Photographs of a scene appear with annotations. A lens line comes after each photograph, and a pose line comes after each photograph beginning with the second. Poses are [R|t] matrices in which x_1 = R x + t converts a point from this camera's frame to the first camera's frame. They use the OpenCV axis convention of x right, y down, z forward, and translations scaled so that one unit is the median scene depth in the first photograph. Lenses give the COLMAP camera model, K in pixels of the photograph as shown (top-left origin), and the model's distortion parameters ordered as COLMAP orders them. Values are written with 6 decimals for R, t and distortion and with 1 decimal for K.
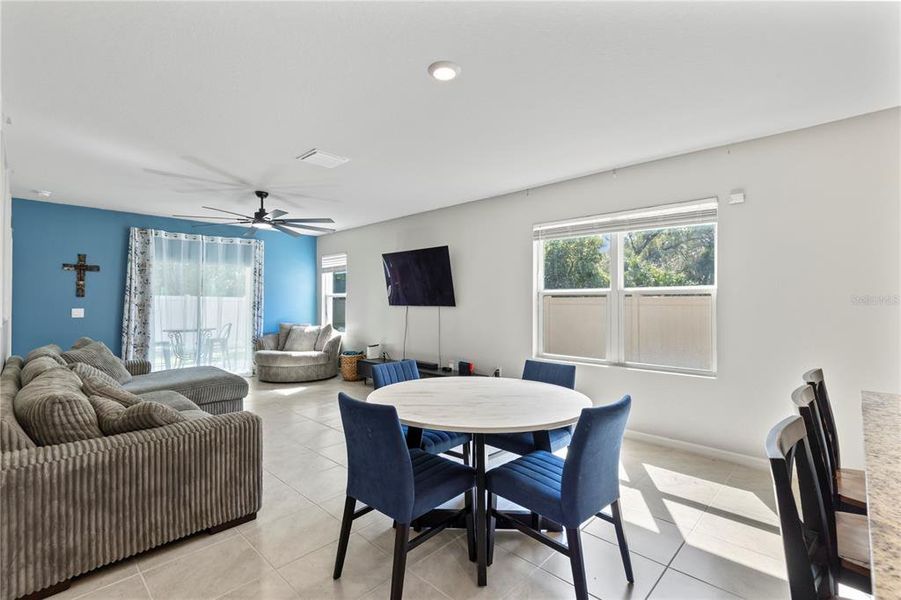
lens RADIAL K [[412.1, 0, 450.2], [0, 412.1, 303.6], [0, 0, 1]] dist [0.000673, 0.000226]
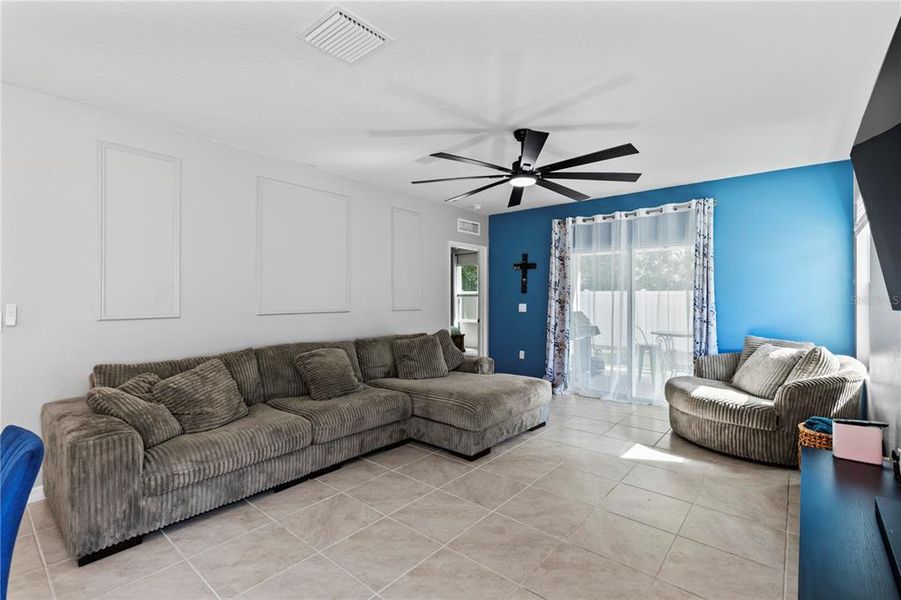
lens RADIAL K [[407.6, 0, 452.3], [0, 407.6, 300.4], [0, 0, 1]] dist [0.007950, -0.000567]
pose [[0.067557, 0.006912, -0.997691, 0.162041], [-0.006720, 0.999956, 0.006472, -0.002792], [0.997693, 0.006267, 0.067600, 0.731400]]
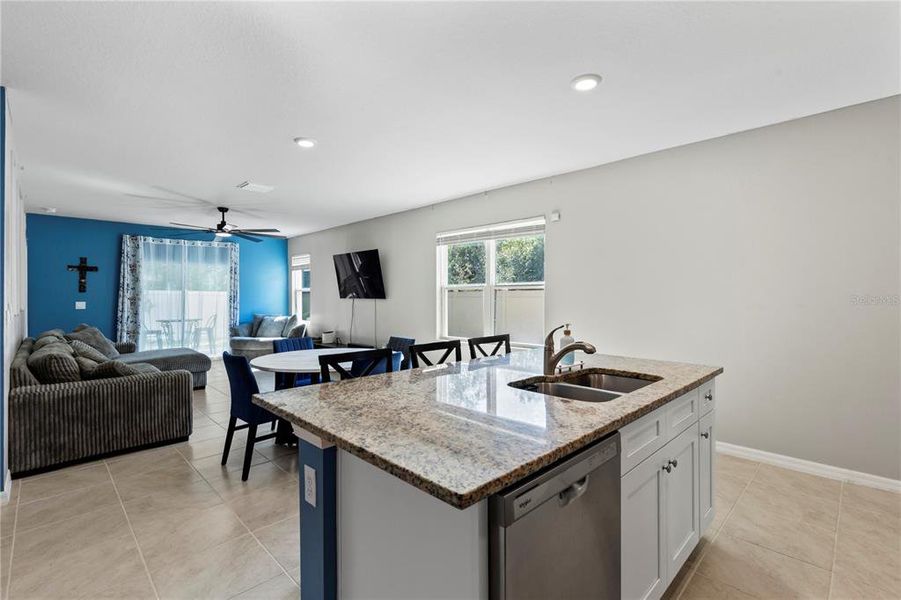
lens RADIAL K [[411.5, 0, 453.0], [0, 411.5, 301.4], [0, 0, 1]] dist [0.001232, 0.000513]
pose [[0.999837, -0.003949, -0.017641, 0.224568], [0.004146, 0.999929, 0.011148, 0.001724], [0.017596, -0.011220, 0.999782, -0.204707]]
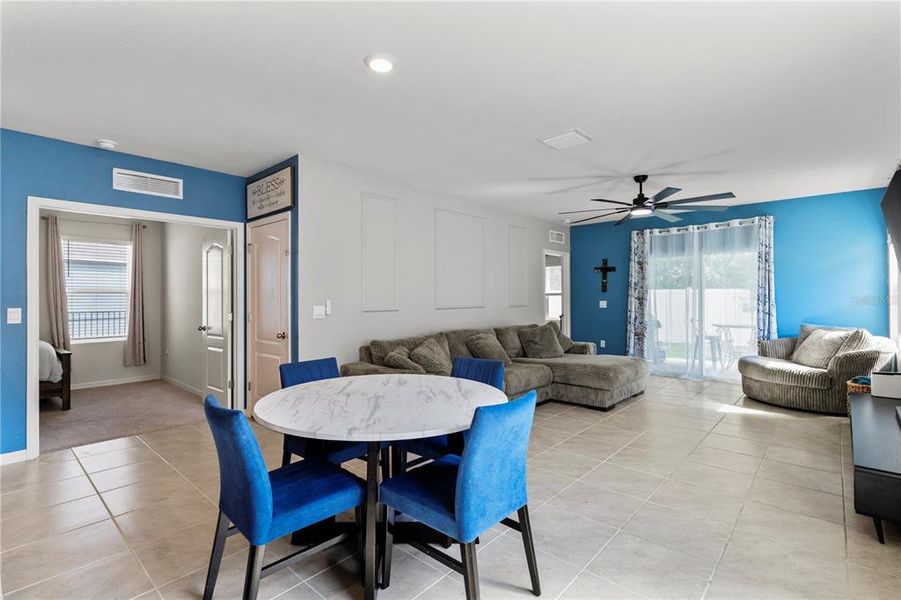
lens RADIAL K [[424.8, 0, 447.0], [0, 424.8, 298.1], [0, 0, 1]] dist [0.000352, 0.001107]
pose [[0.028025, 0.000223, -0.999607, 0.420546], [0.000702, 1.000000, 0.000242, 0.002435], [0.999607, -0.000709, 0.028025, 0.463552]]
